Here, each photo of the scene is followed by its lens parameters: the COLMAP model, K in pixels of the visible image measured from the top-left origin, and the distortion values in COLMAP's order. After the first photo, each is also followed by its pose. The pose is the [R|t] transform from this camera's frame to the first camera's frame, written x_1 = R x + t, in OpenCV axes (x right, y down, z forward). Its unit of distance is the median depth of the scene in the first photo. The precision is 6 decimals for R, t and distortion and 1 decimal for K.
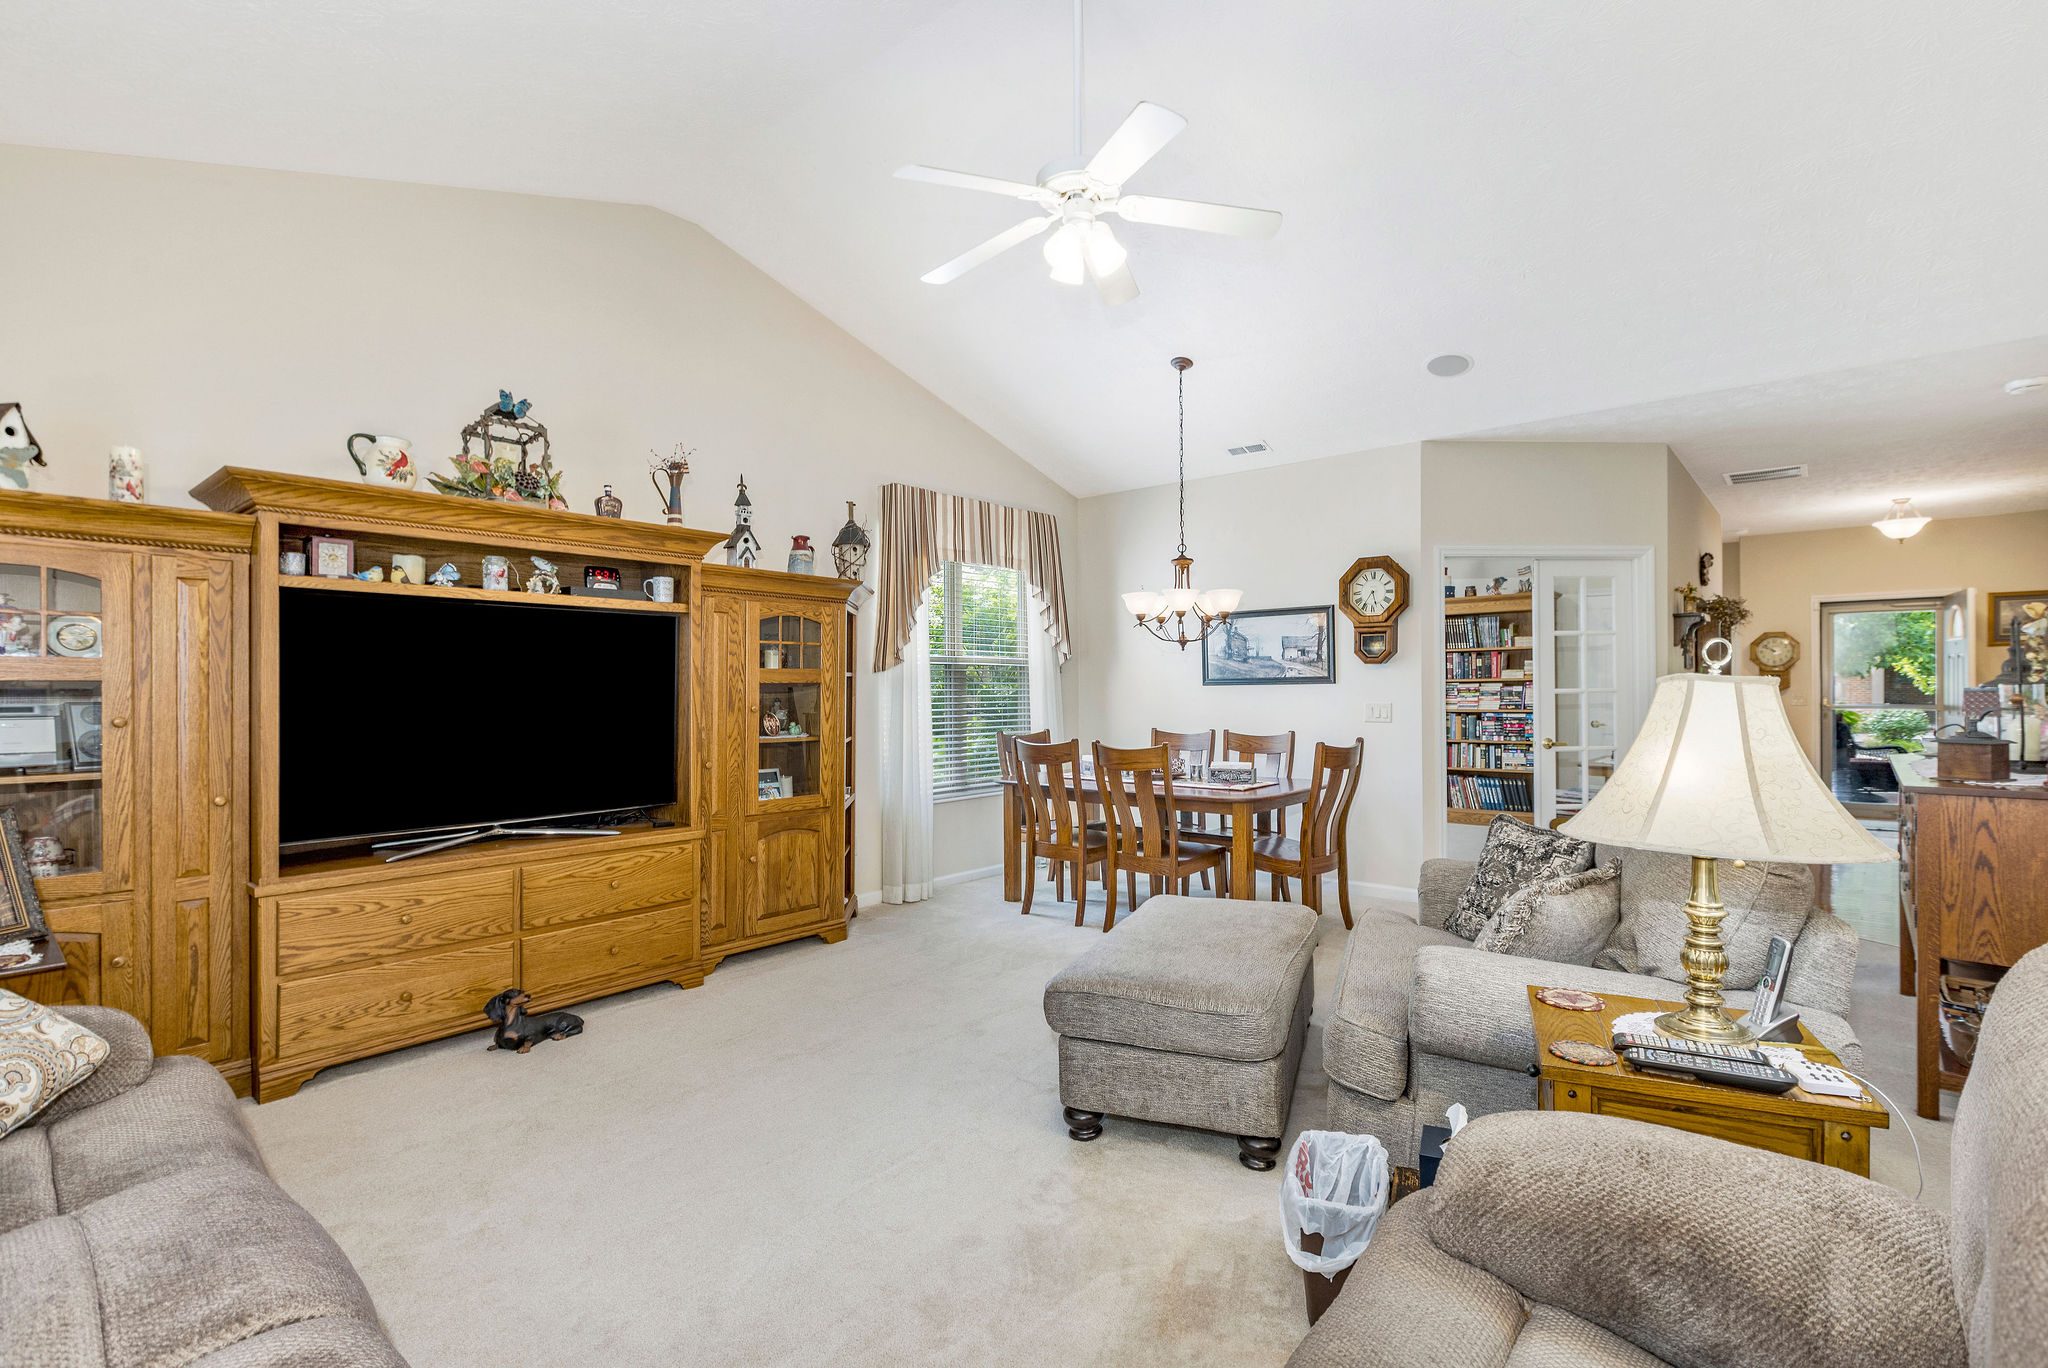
lens RADIAL K [[923.9, 0, 1043.3], [0, 923.9, 680.2], [0, 0, 1]] dist [0.000290, -0.002248]
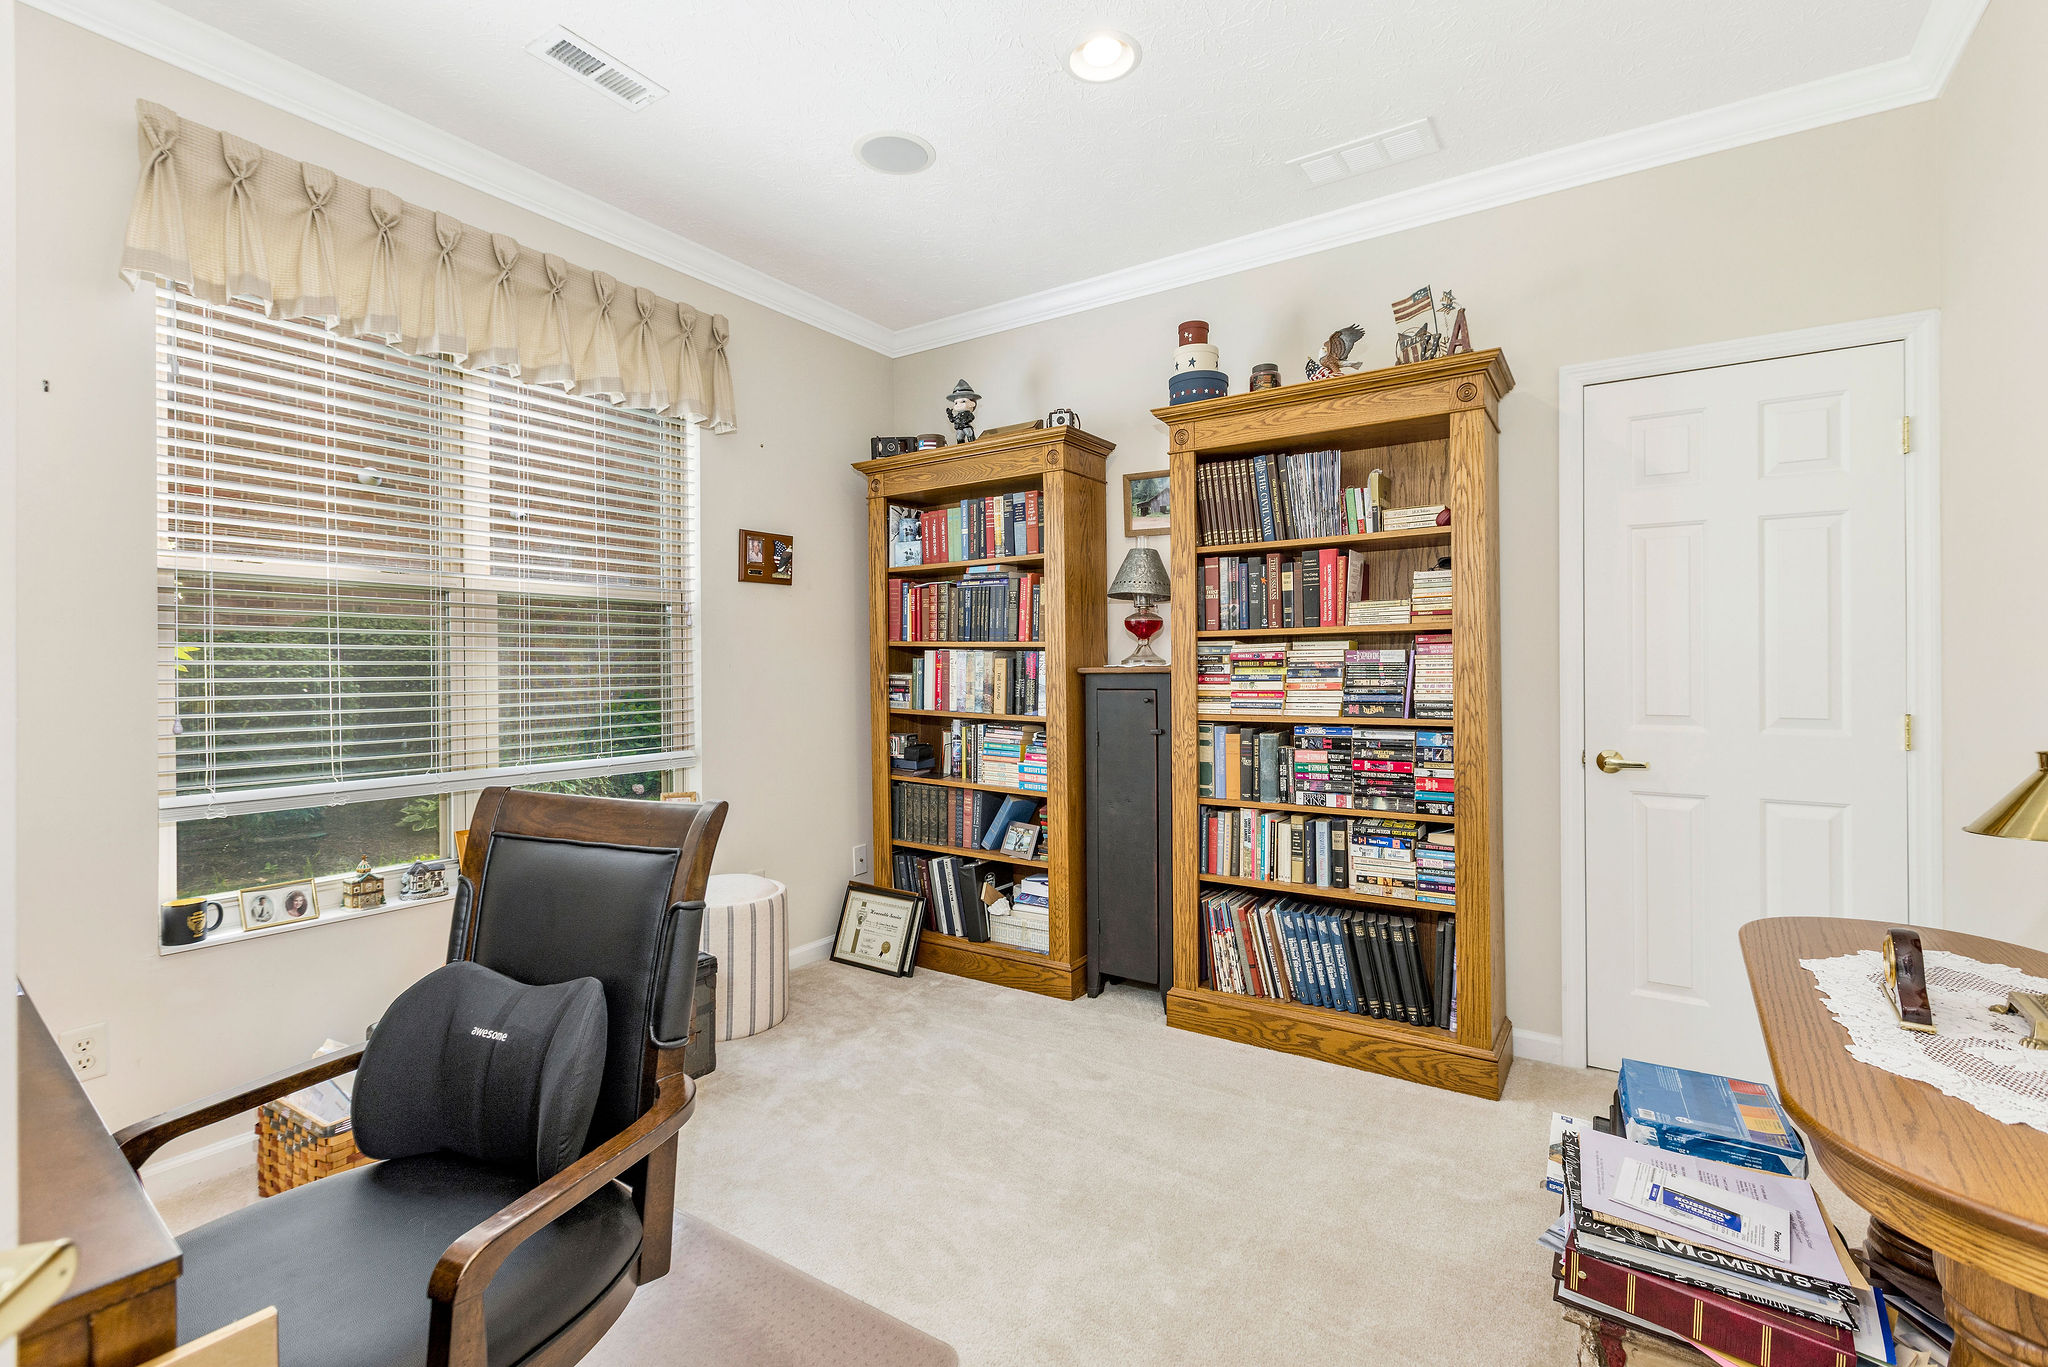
lens RADIAL K [[923.9, 0, 1035.6], [0, 923.9, 665.0], [0, 0, 1]] dist [0.000290, -0.002248]
pose [[0.990710, -0.001379, 0.135981, 0.331299], [0.000829, 0.999991, 0.004099, 0.011150], [-0.135986, -0.003948, 0.990703, 0.669553]]
